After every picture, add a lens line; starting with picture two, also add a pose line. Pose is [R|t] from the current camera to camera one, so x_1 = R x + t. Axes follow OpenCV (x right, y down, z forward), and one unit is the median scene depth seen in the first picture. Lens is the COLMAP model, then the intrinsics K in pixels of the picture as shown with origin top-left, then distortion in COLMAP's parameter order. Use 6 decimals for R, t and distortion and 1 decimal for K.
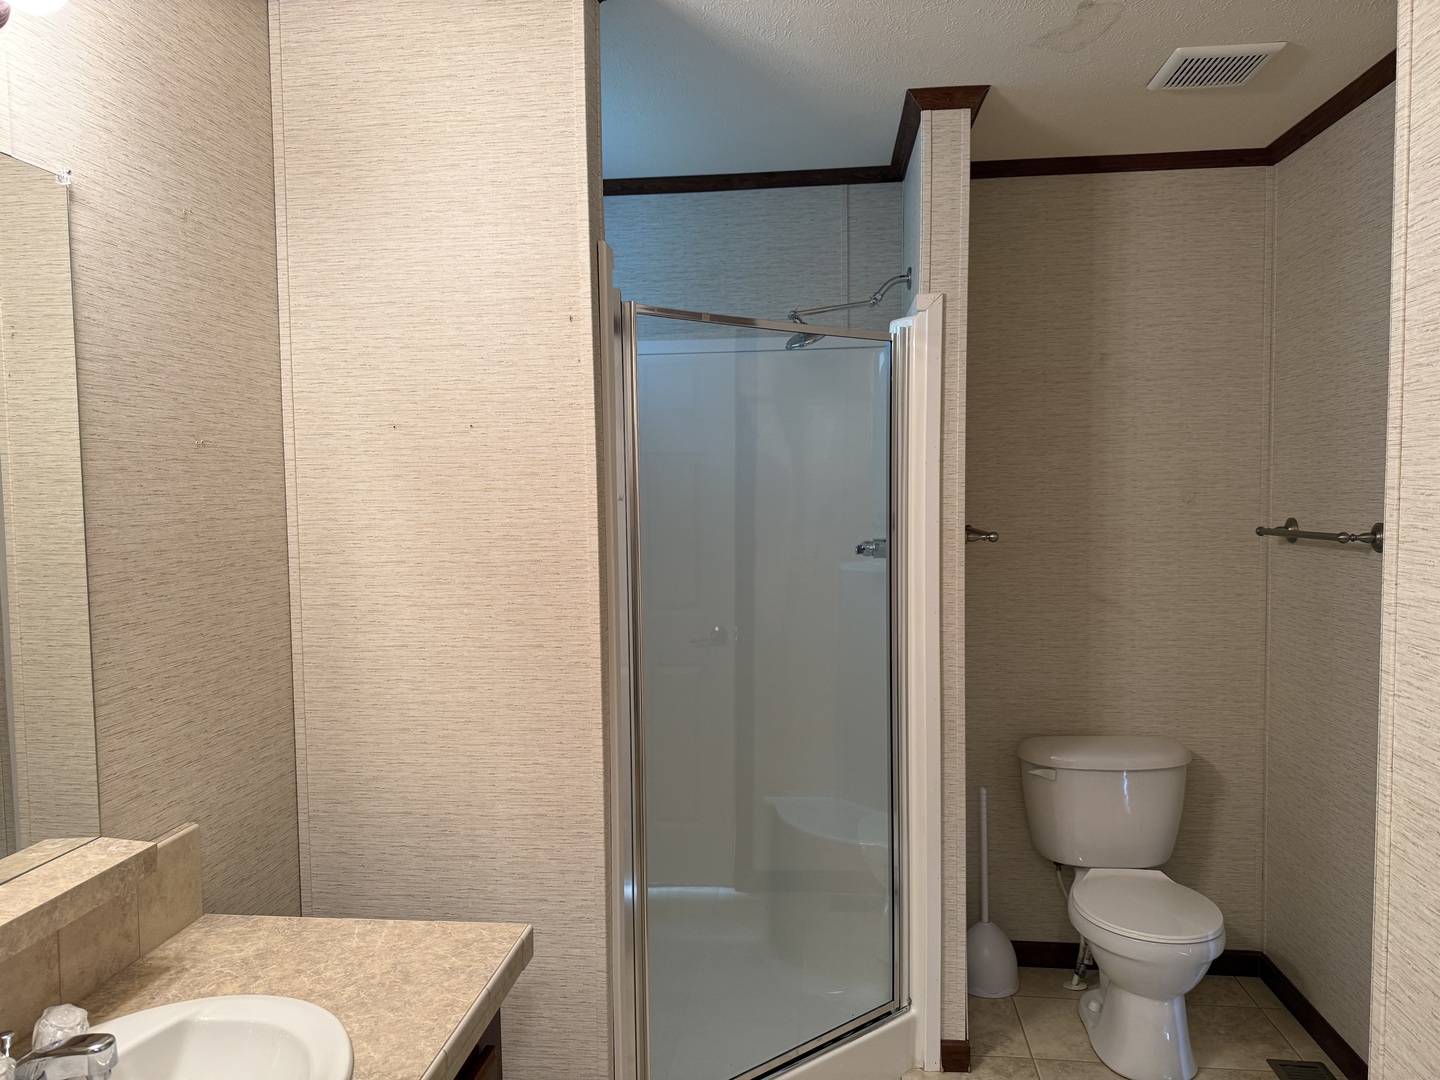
lens RADIAL K [[1008.6, 0, 720.5], [0, 1008.6, 540.1], [0, 0, 1]] dist [0.109179, -0.173916]
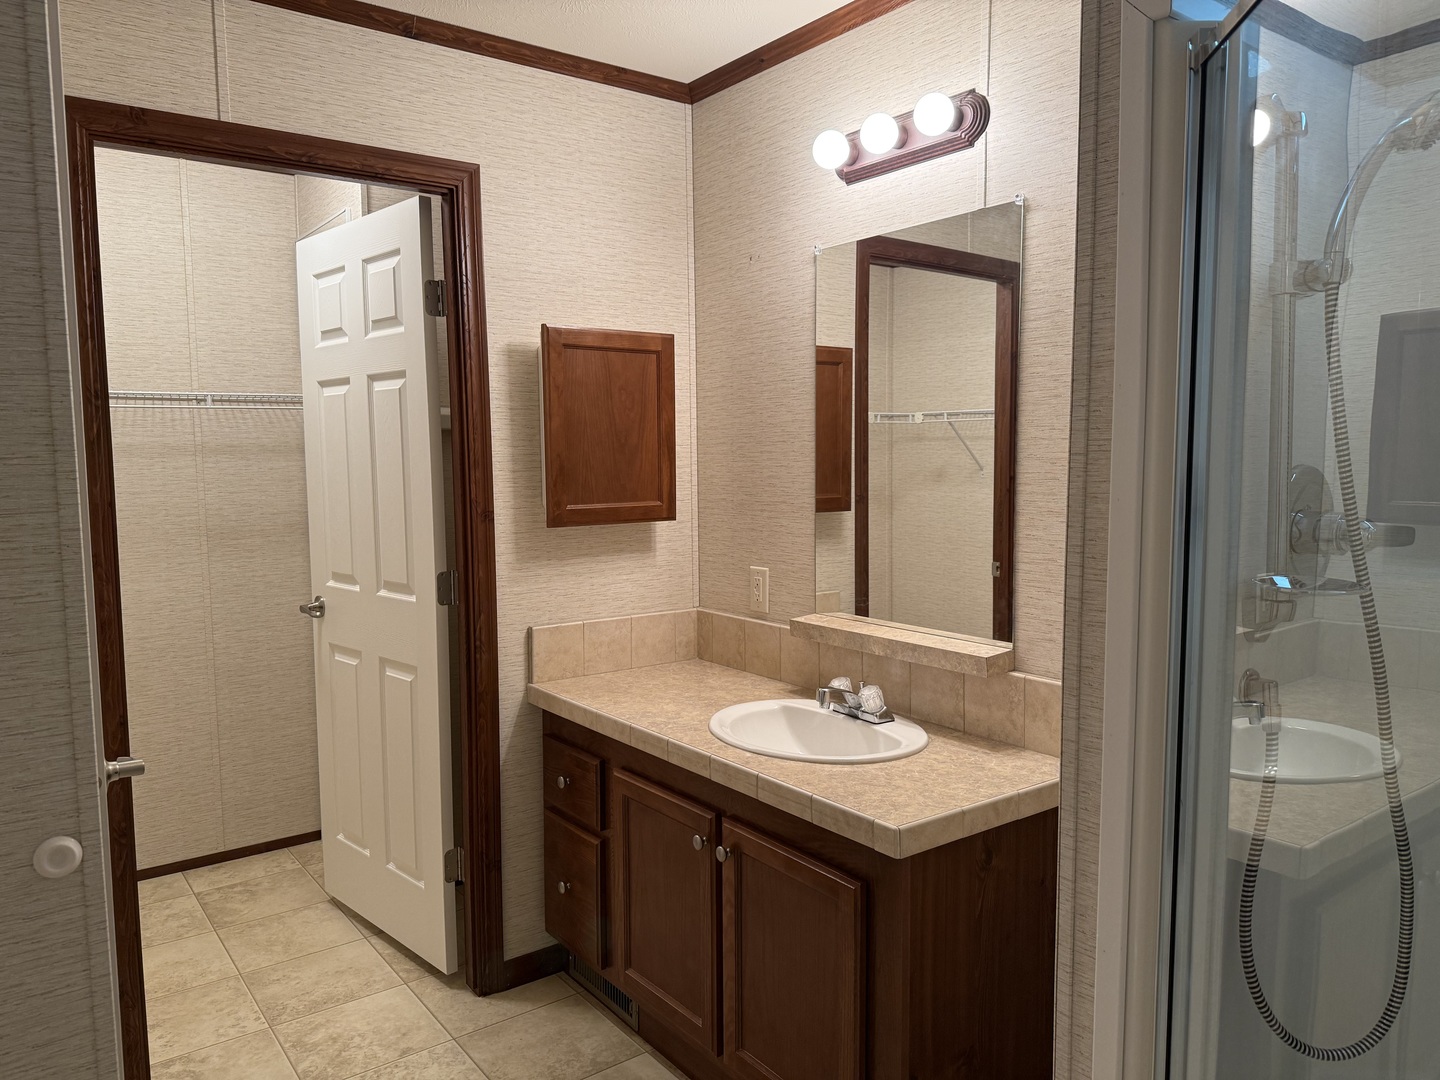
lens RADIAL K [[1015.7, 0, 717.6], [0, 1015.7, 542.3], [0, 0, 1]] dist [0.206439, -0.434235]
pose [[-0.734408, 0.082546, -0.673670, 0.645717], [-0.013370, 0.990624, 0.135958, -0.056874], [0.678577, 0.108856, -0.726419, 1.633208]]
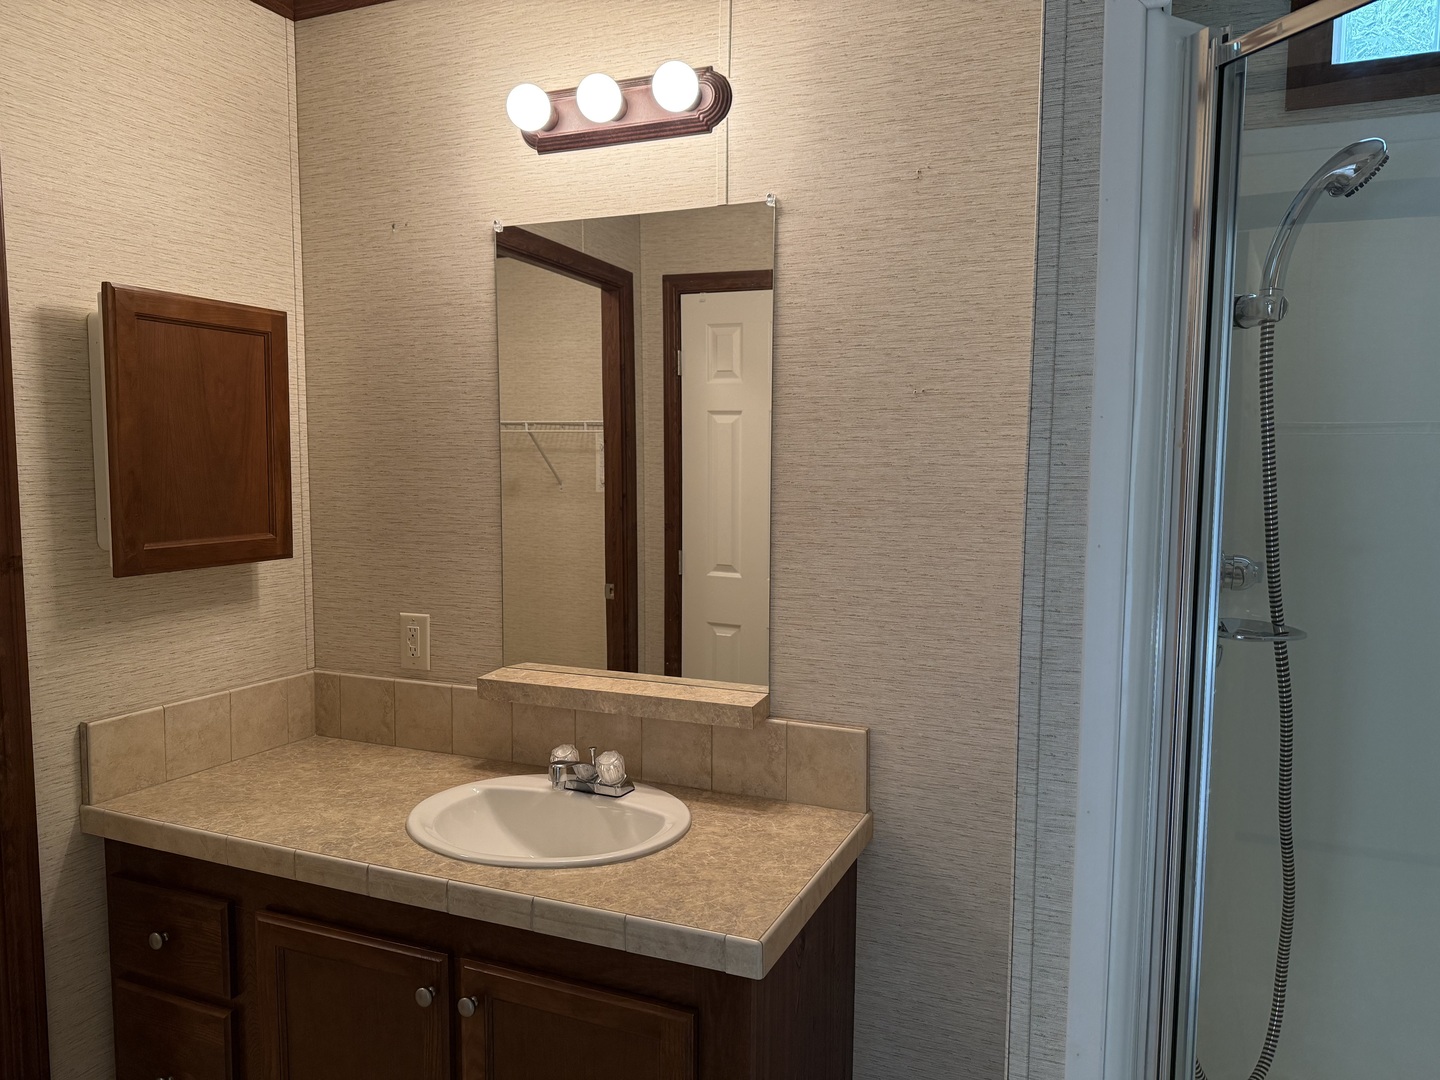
lens RADIAL K [[1018.1, 0, 725.5], [0, 1018.1, 544.7], [0, 0, 1]] dist [0.074034, -0.110514]
pose [[-0.294291, 0.097069, -0.950774, 0.616026], [-0.049011, 0.991987, 0.116447, -0.054727], [0.954458, 0.080868, -0.287175, 1.208419]]
